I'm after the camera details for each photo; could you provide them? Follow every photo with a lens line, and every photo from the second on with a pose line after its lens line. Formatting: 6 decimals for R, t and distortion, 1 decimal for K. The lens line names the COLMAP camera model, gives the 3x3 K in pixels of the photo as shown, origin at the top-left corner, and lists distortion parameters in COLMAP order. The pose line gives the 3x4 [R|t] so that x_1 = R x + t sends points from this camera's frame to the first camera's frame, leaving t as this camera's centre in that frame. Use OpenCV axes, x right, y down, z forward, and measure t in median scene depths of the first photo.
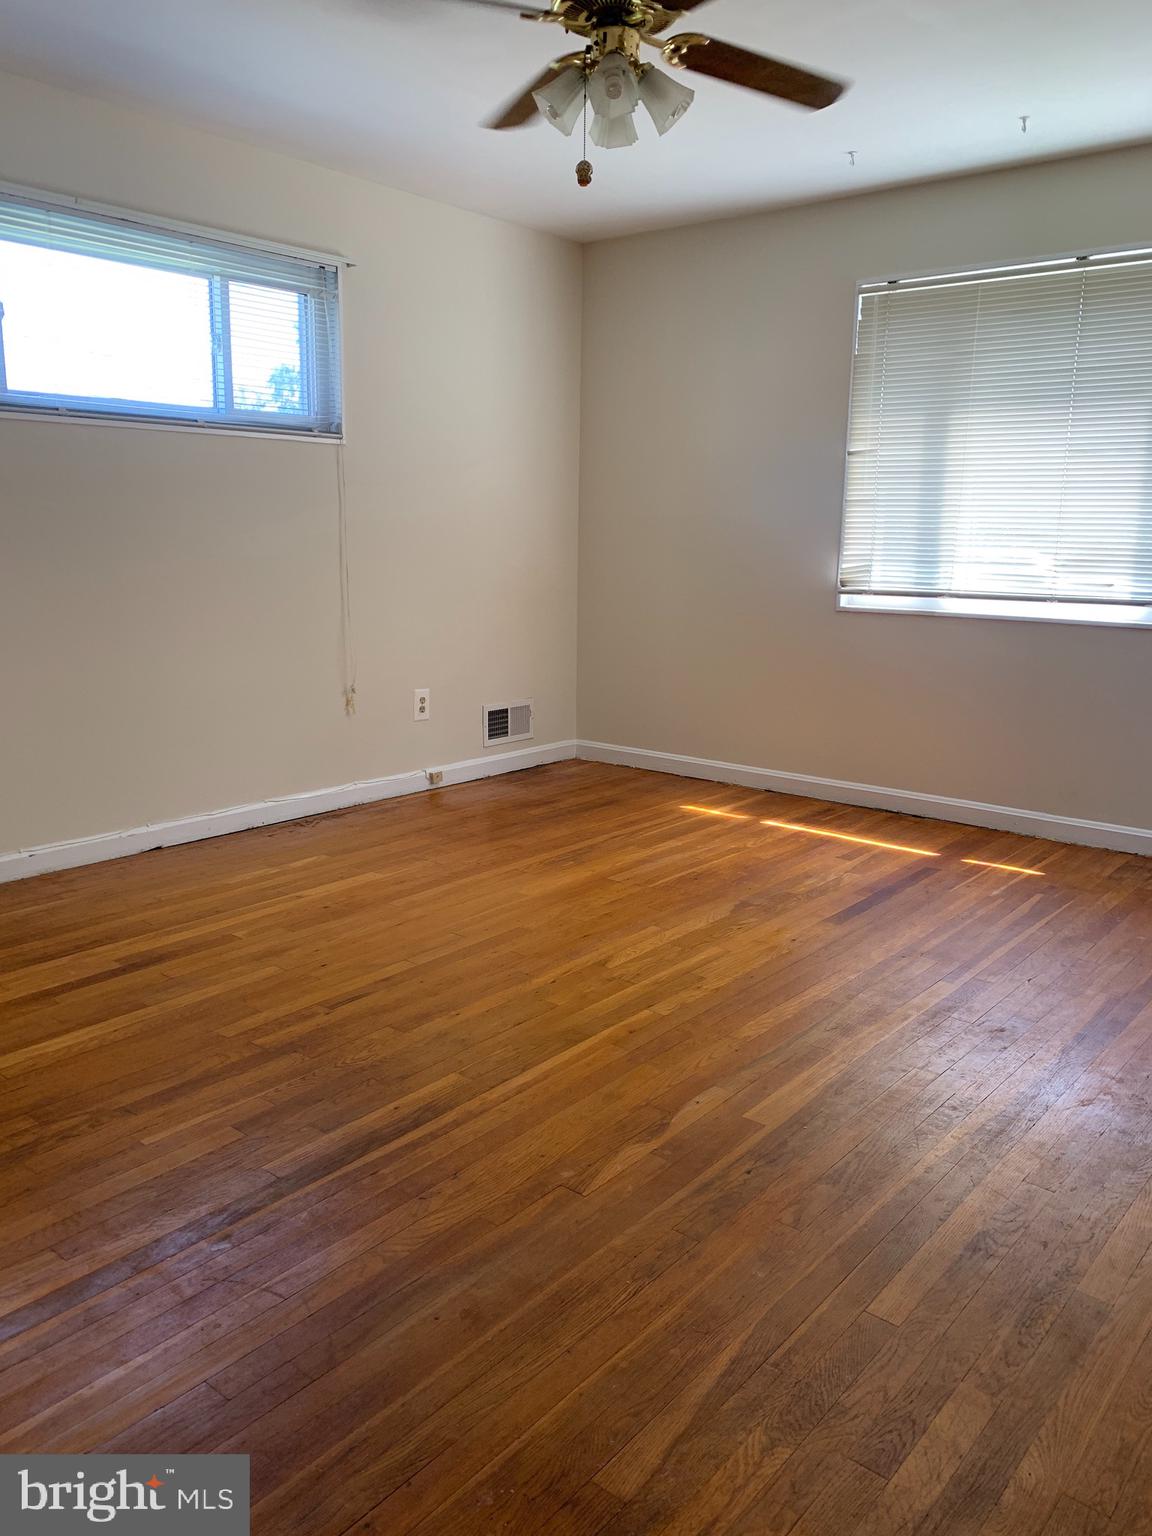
lens RADIAL K [[1194.5, 0, 576.0], [0, 1194.5, 768.0], [0, 0, 1]] dist [0.046303, -0.050726]
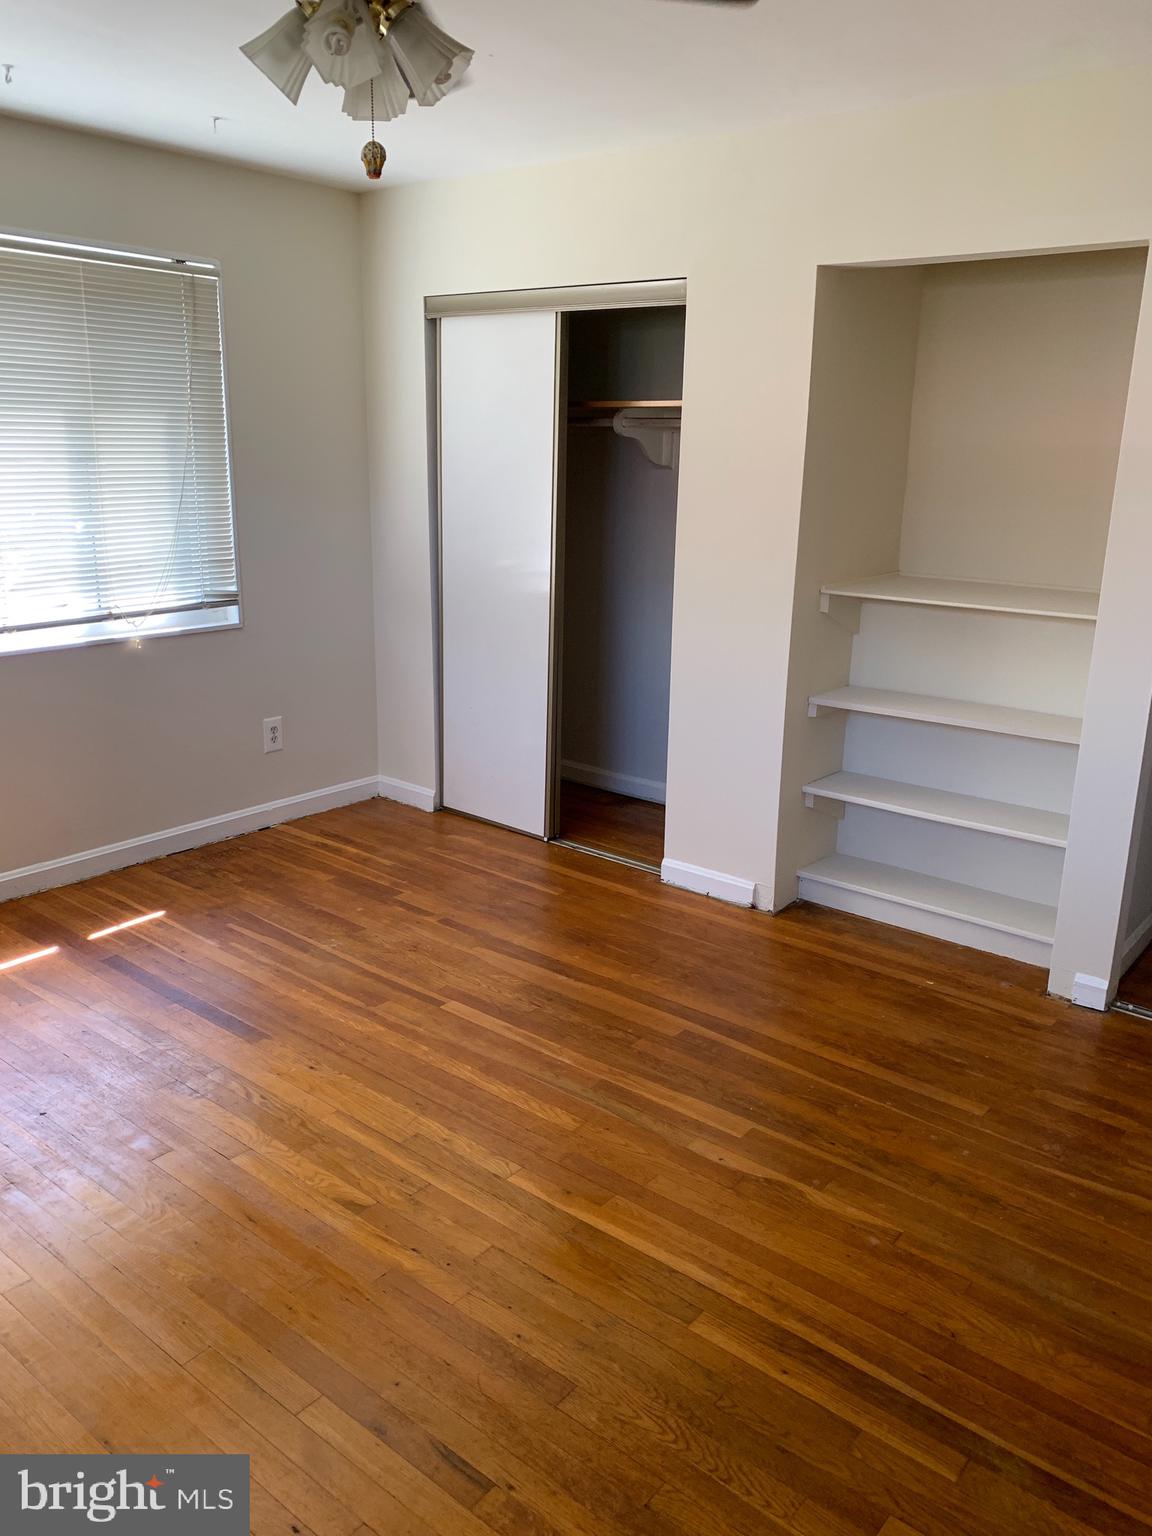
lens RADIAL K [[1194.5, 0, 576.0], [0, 1194.5, 768.0], [0, 0, 1]] dist [0.046303, -0.050726]
pose [[-0.023026, -0.286667, 0.957753, -0.813701], [0.177470, 0.941620, 0.286105, -0.379384], [-0.983857, 0.176560, 0.029193, 1.005956]]
